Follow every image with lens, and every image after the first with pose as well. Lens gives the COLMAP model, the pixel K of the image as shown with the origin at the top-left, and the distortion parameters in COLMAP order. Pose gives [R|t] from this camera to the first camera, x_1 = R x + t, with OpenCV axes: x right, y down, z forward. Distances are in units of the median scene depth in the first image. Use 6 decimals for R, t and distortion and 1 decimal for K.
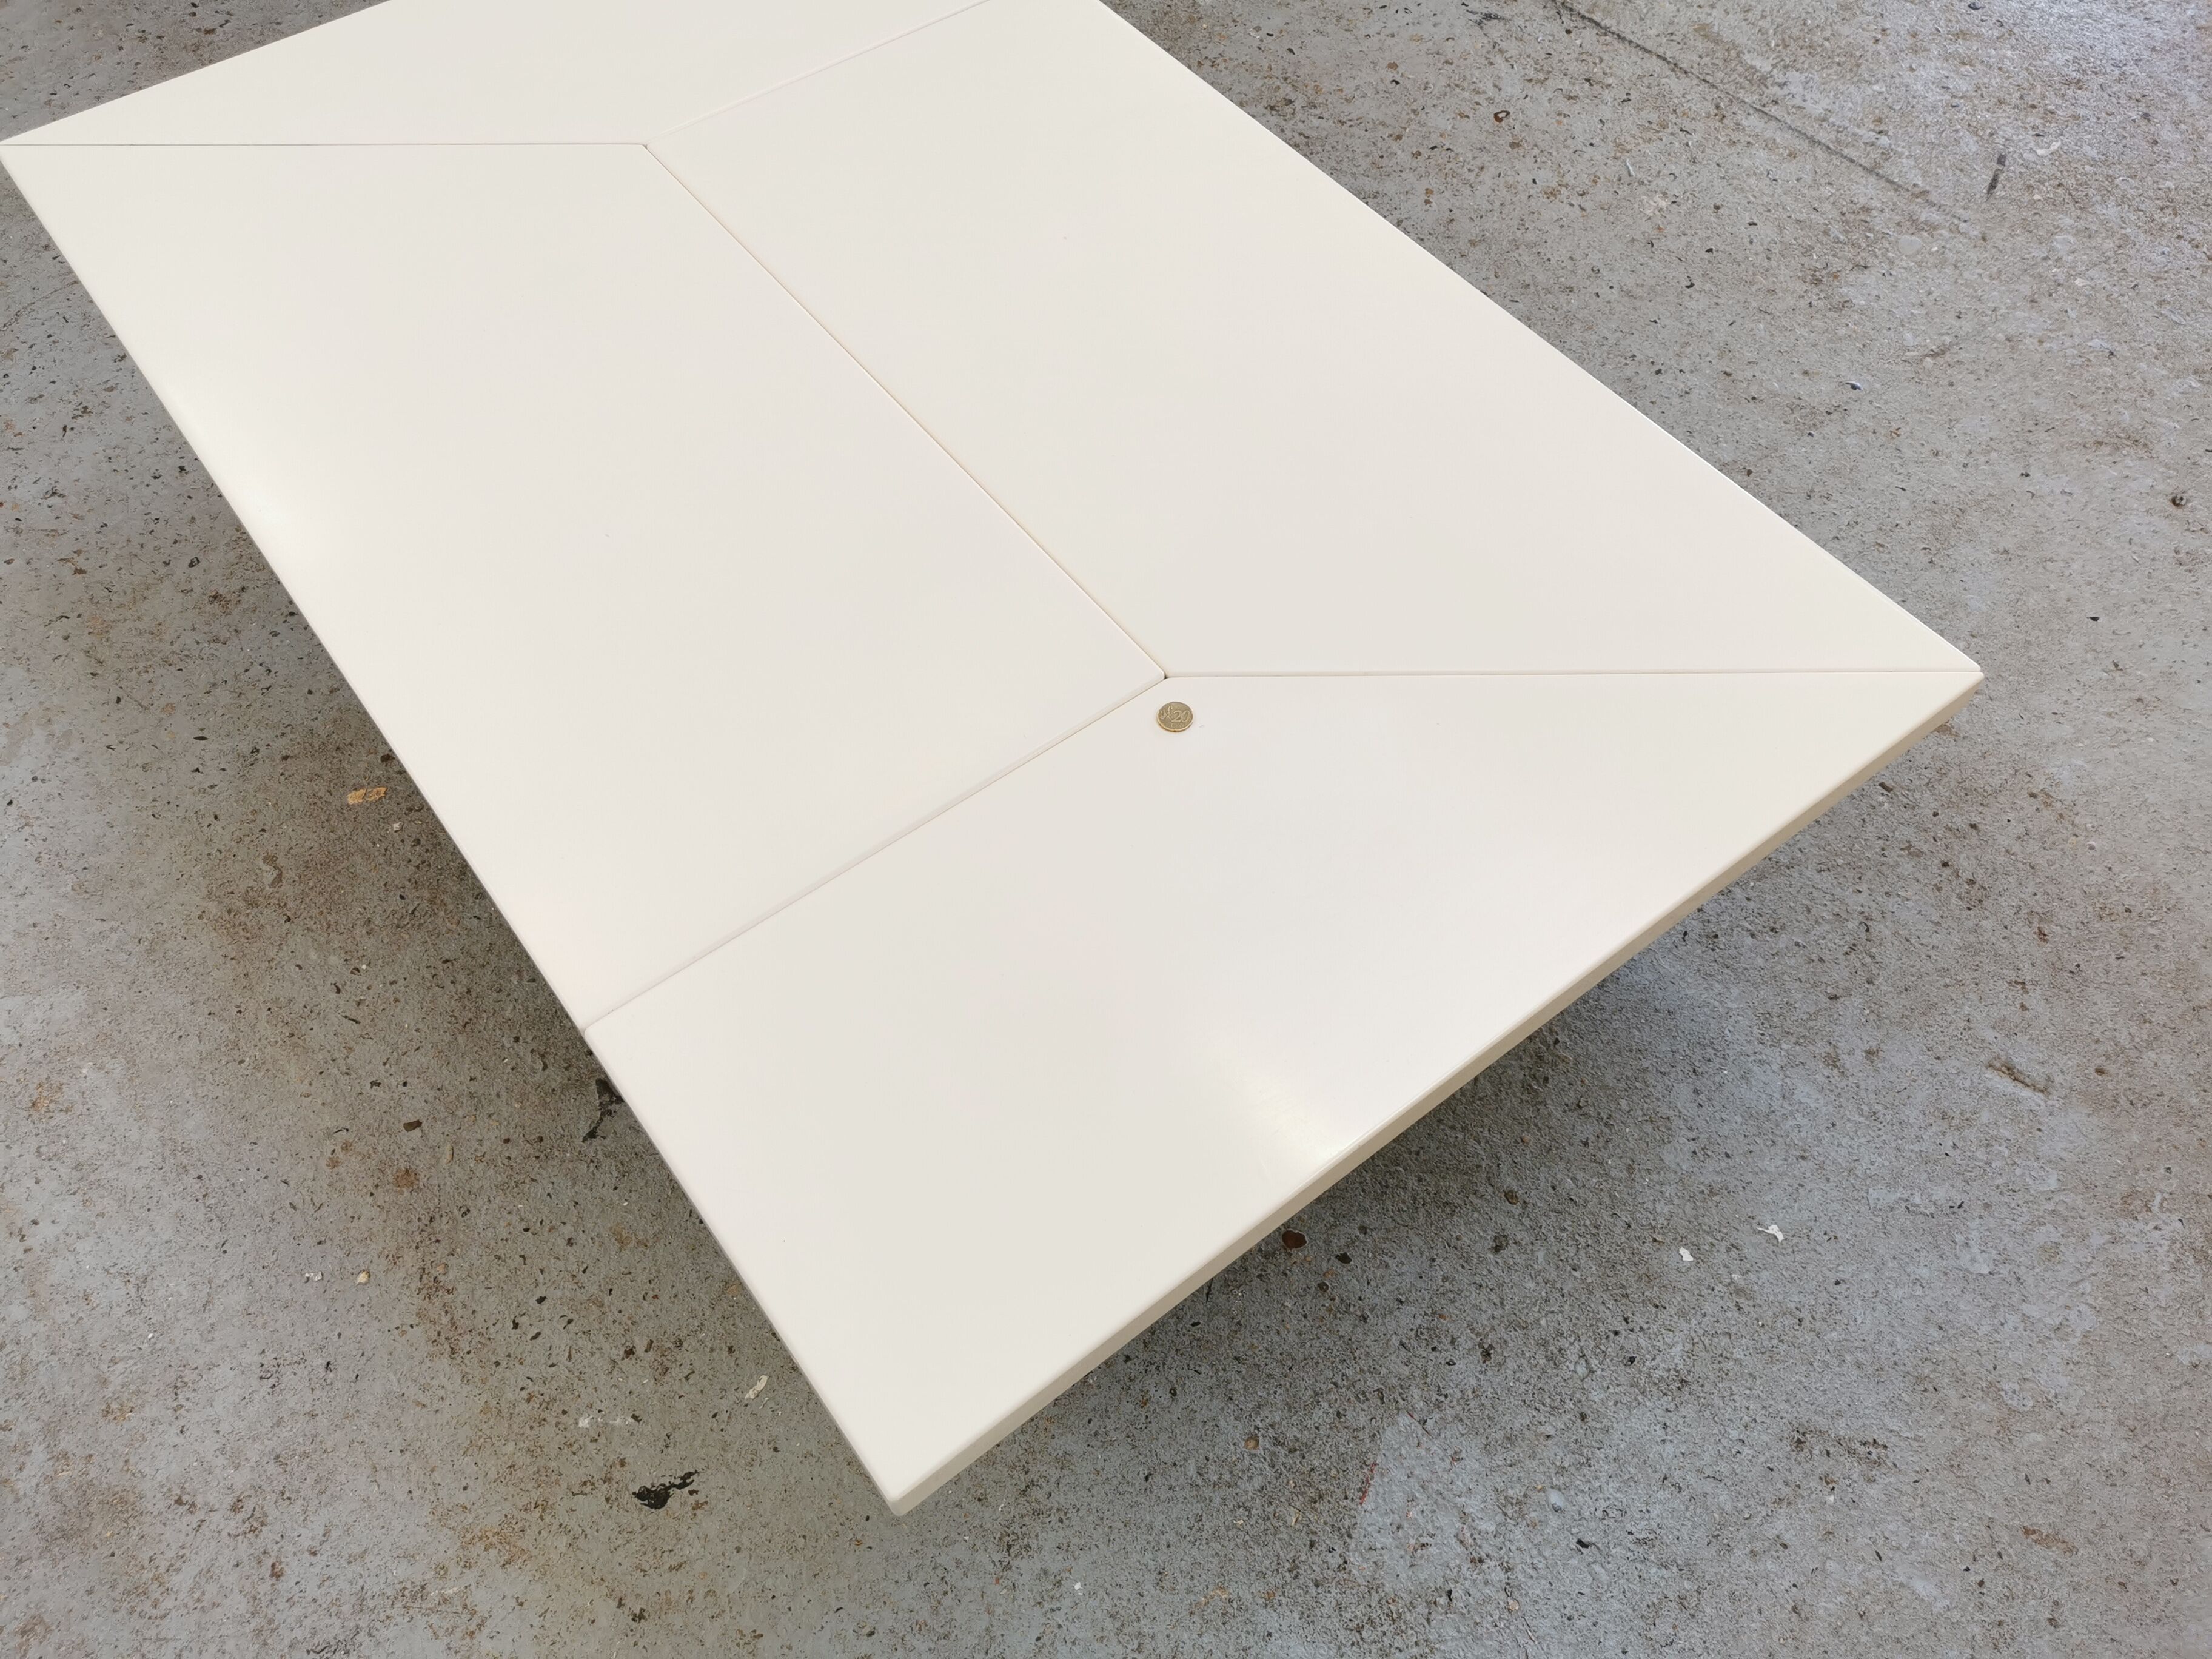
lens RADIAL K [[1703.3, 0, 1108.0], [0, 1703.3, 809.6], [0, 0, 1]] dist [0.056768, -0.052343]
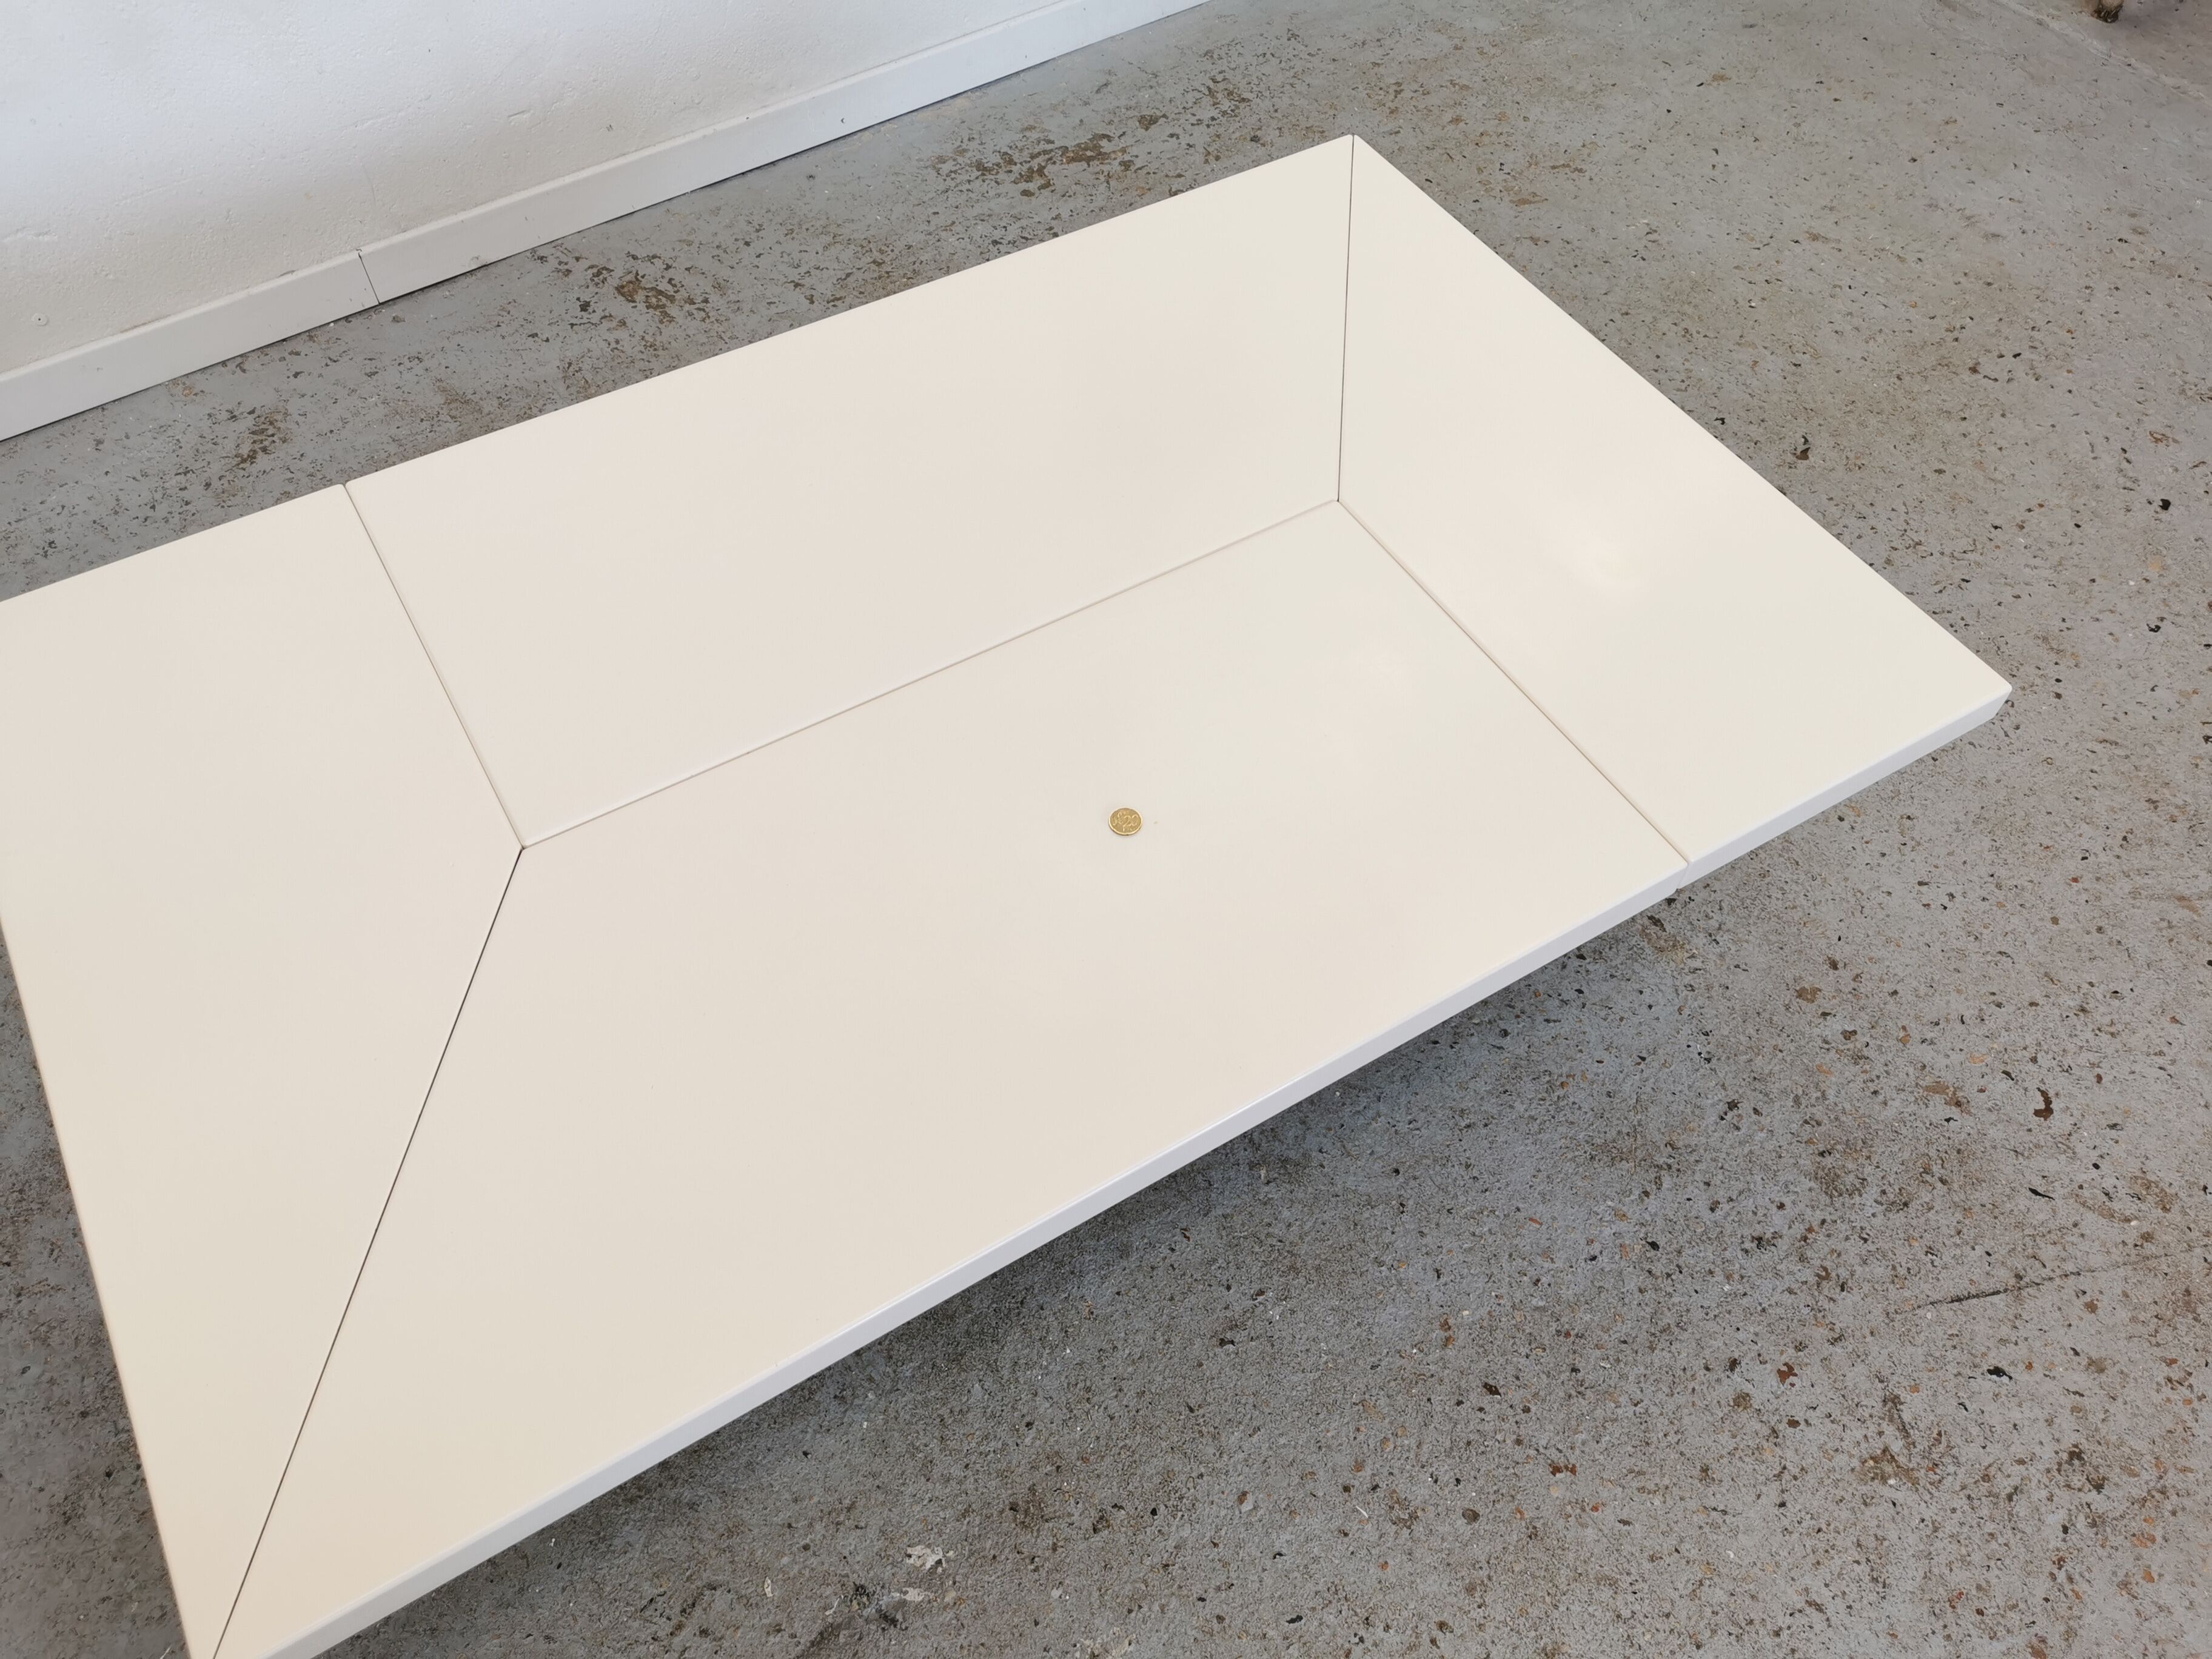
lens RADIAL K [[1703.3, 0, 1111.0], [0, 1703.3, 833.1], [0, 0, 1]] dist [0.056768, -0.052343]
pose [[-0.110210, 0.804235, -0.584004, 0.493848], [-0.833866, 0.244926, 0.494651, -0.736672], [0.540853, 0.541496, 0.643630, 0.407063]]
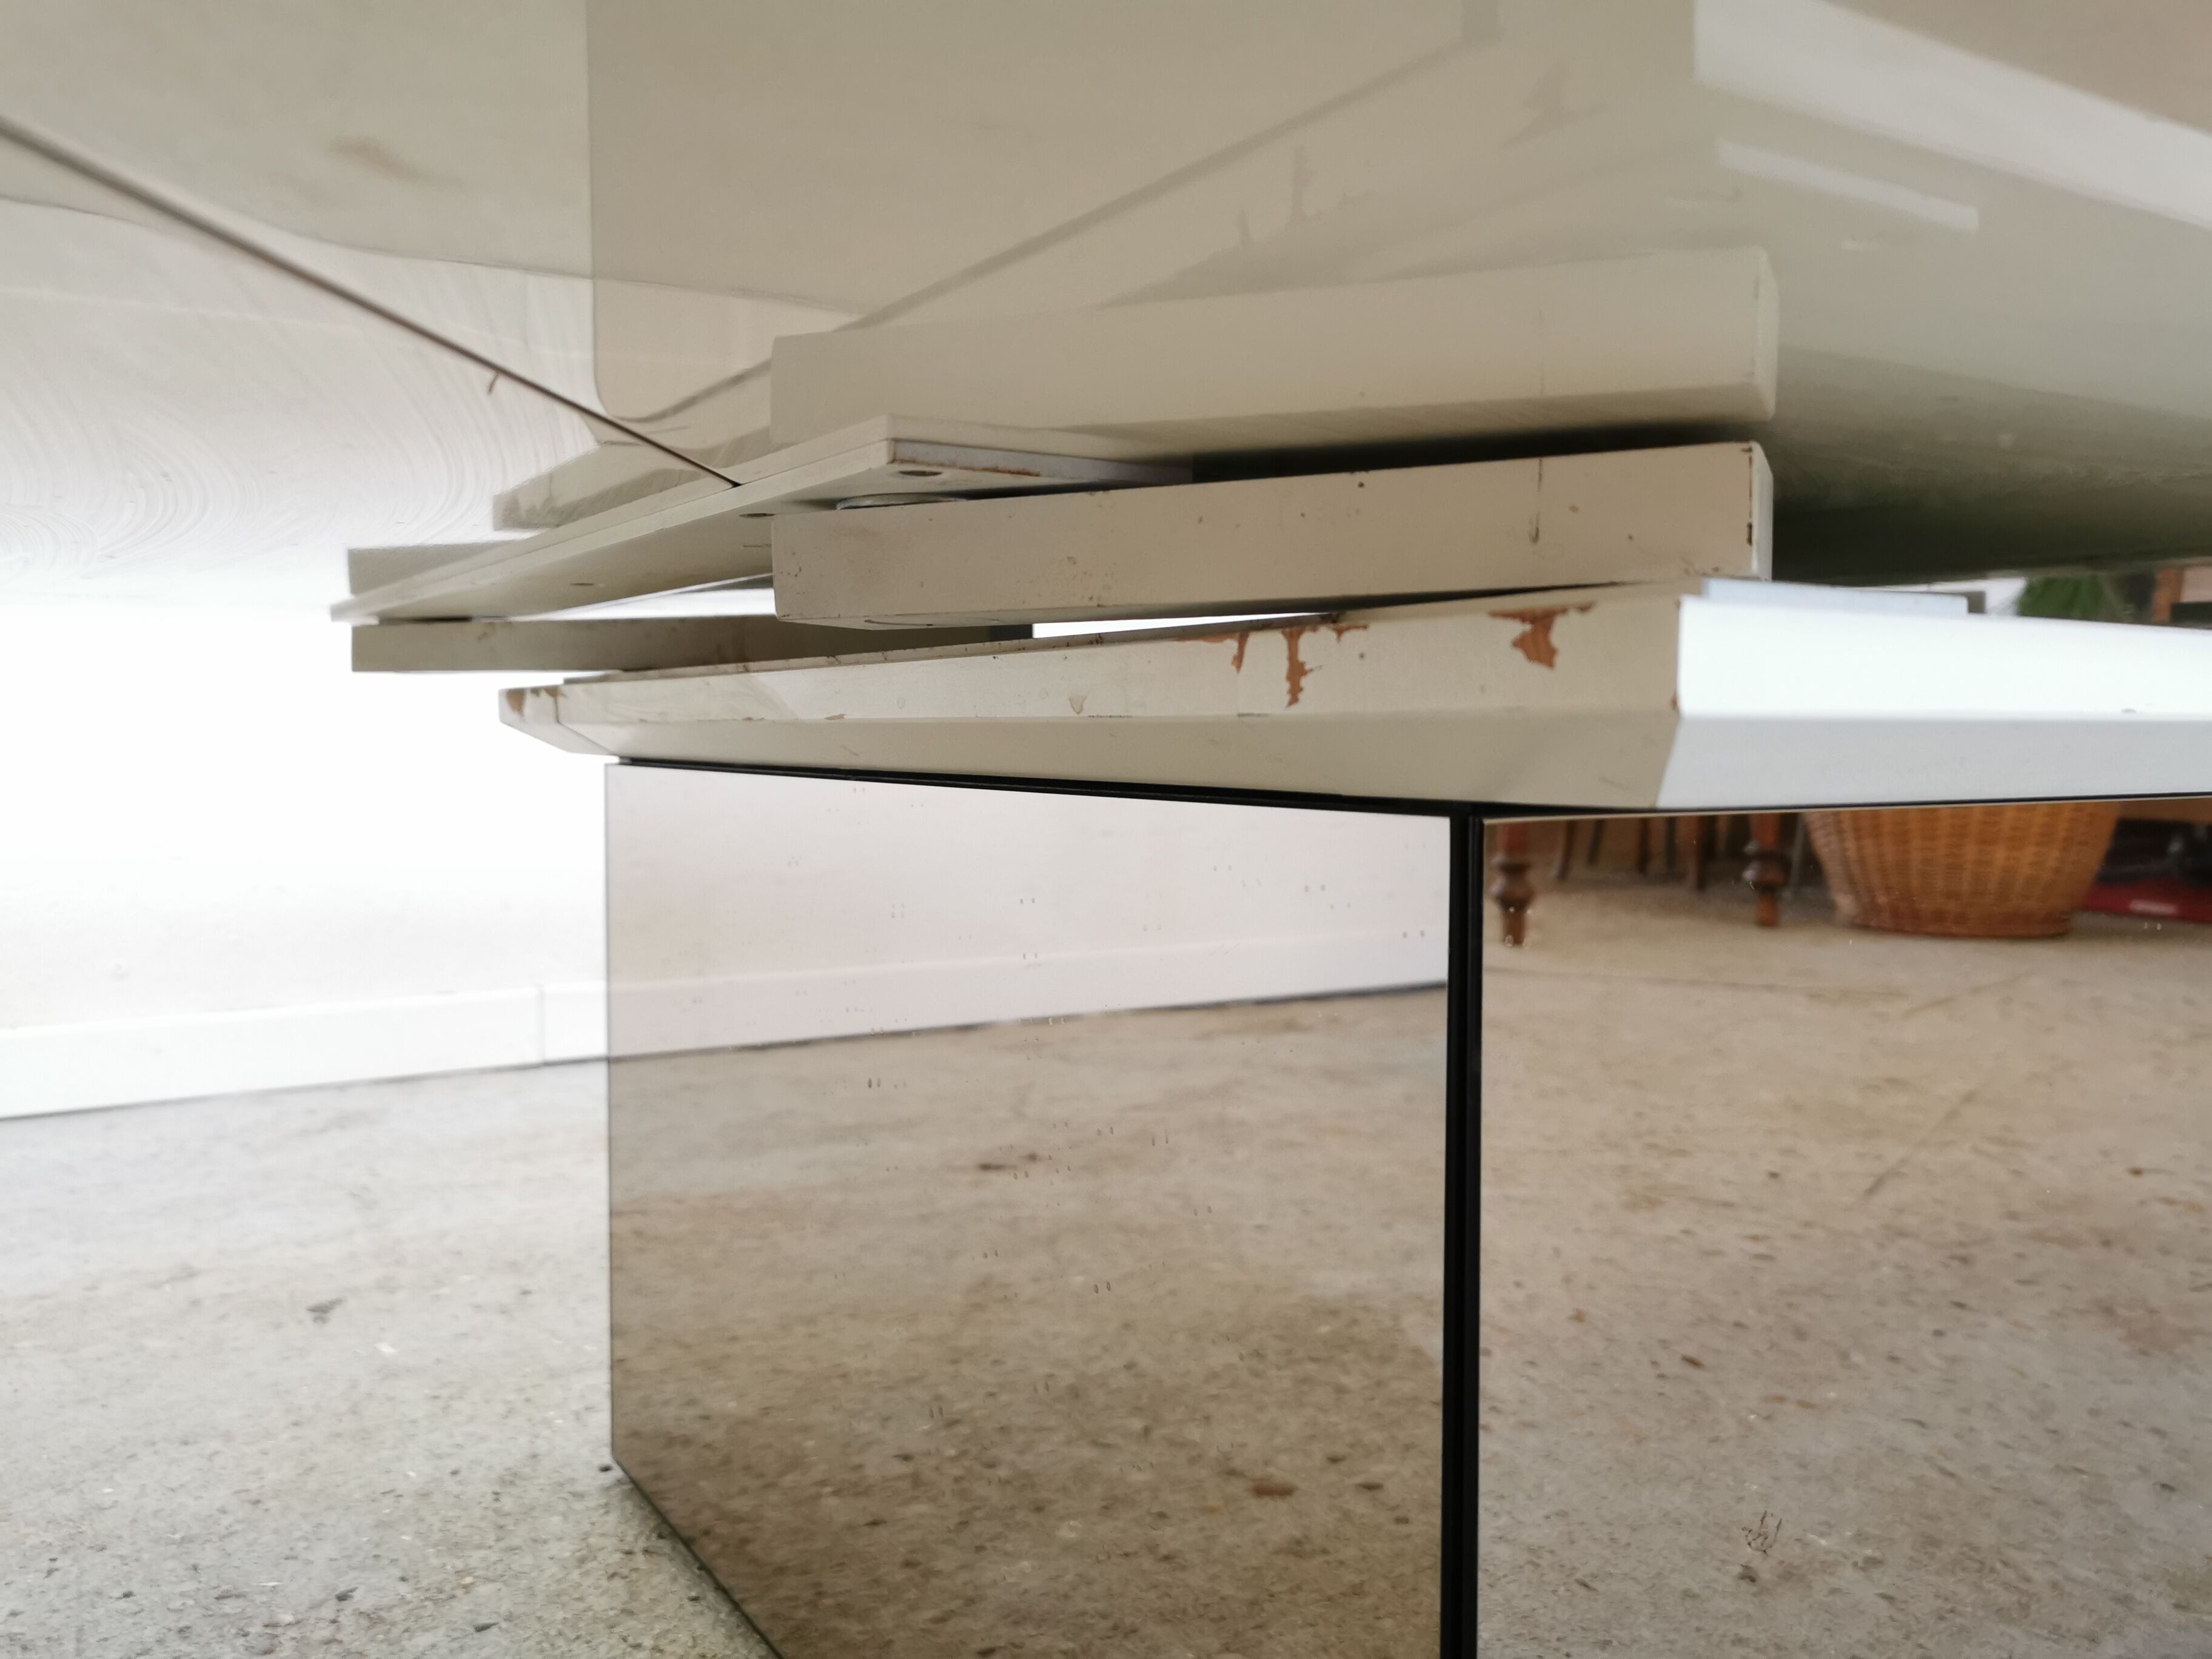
lens RADIAL K [[1703.3, 0, 1119.4], [0, 1703.3, 820.1], [0, 0, 1]] dist [0.056768, -0.052343]
pose [[-0.127753, 0.051877, -0.990448, 0.405453], [-0.827290, 0.545247, 0.135266, -0.112977], [0.547056, 0.836669, -0.026740, 0.915254]]
